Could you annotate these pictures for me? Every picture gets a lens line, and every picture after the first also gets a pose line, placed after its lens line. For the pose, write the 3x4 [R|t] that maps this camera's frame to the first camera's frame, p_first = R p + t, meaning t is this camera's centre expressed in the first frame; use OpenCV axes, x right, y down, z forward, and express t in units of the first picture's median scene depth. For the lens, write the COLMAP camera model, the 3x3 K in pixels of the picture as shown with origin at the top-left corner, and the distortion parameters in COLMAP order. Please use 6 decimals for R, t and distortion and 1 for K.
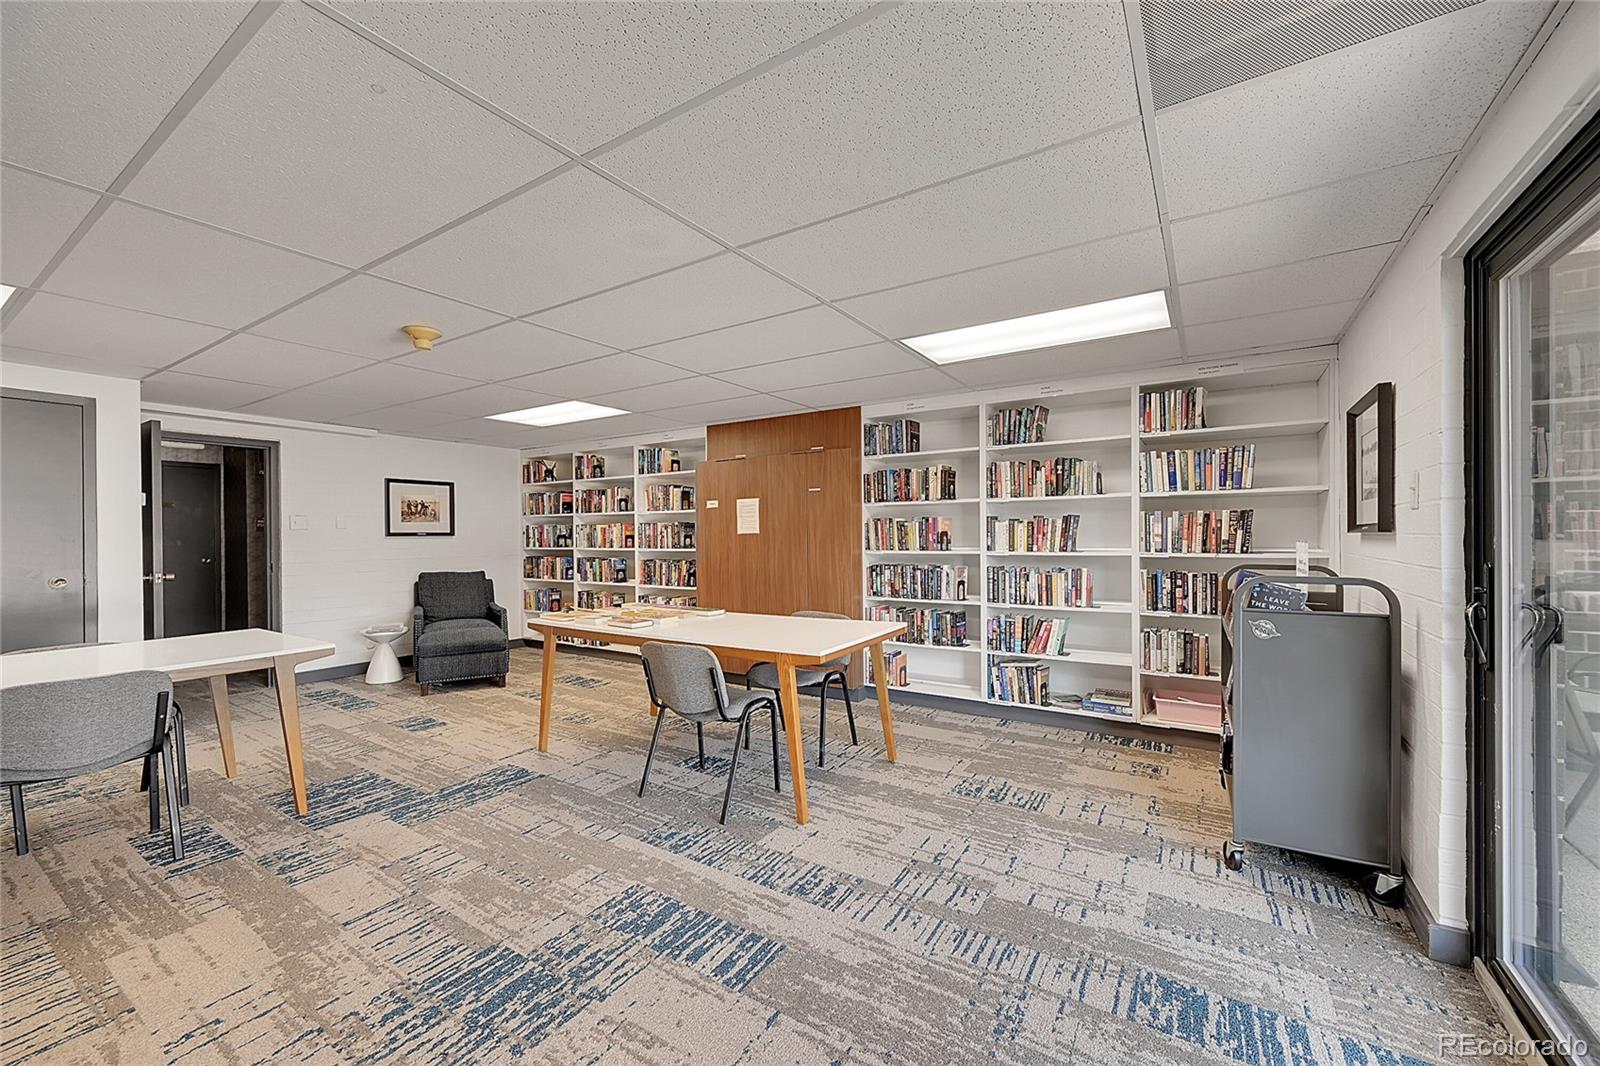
lens RADIAL K [[633.8, 0, 803.3], [0, 633.8, 537.4], [0, 0, 1]] dist [0.000146, -0.000667]
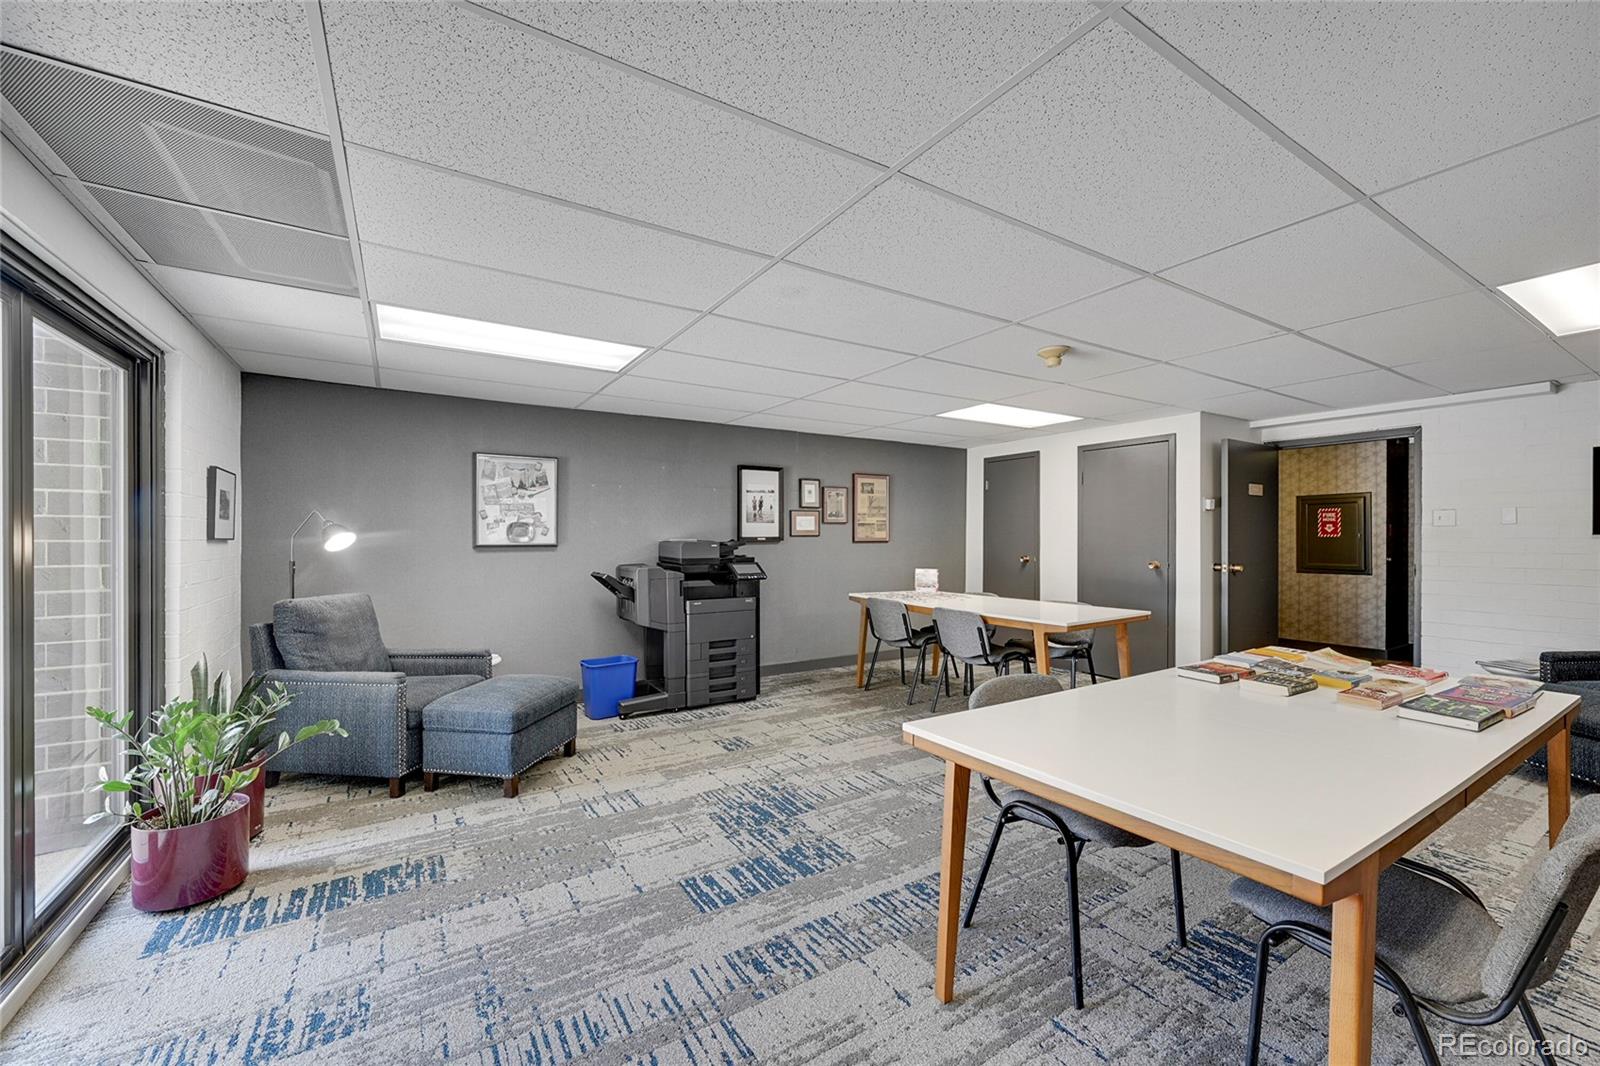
lens RADIAL K [[633.8, 0, 806.7], [0, 633.8, 533.0], [0, 0, 1]] dist [0.000146, -0.000667]
pose [[-0.421242, 0.005197, -0.906934, 0.893561], [-0.001072, 0.999980, 0.006228, -0.021395], [0.906948, 0.003596, -0.421228, 1.631285]]
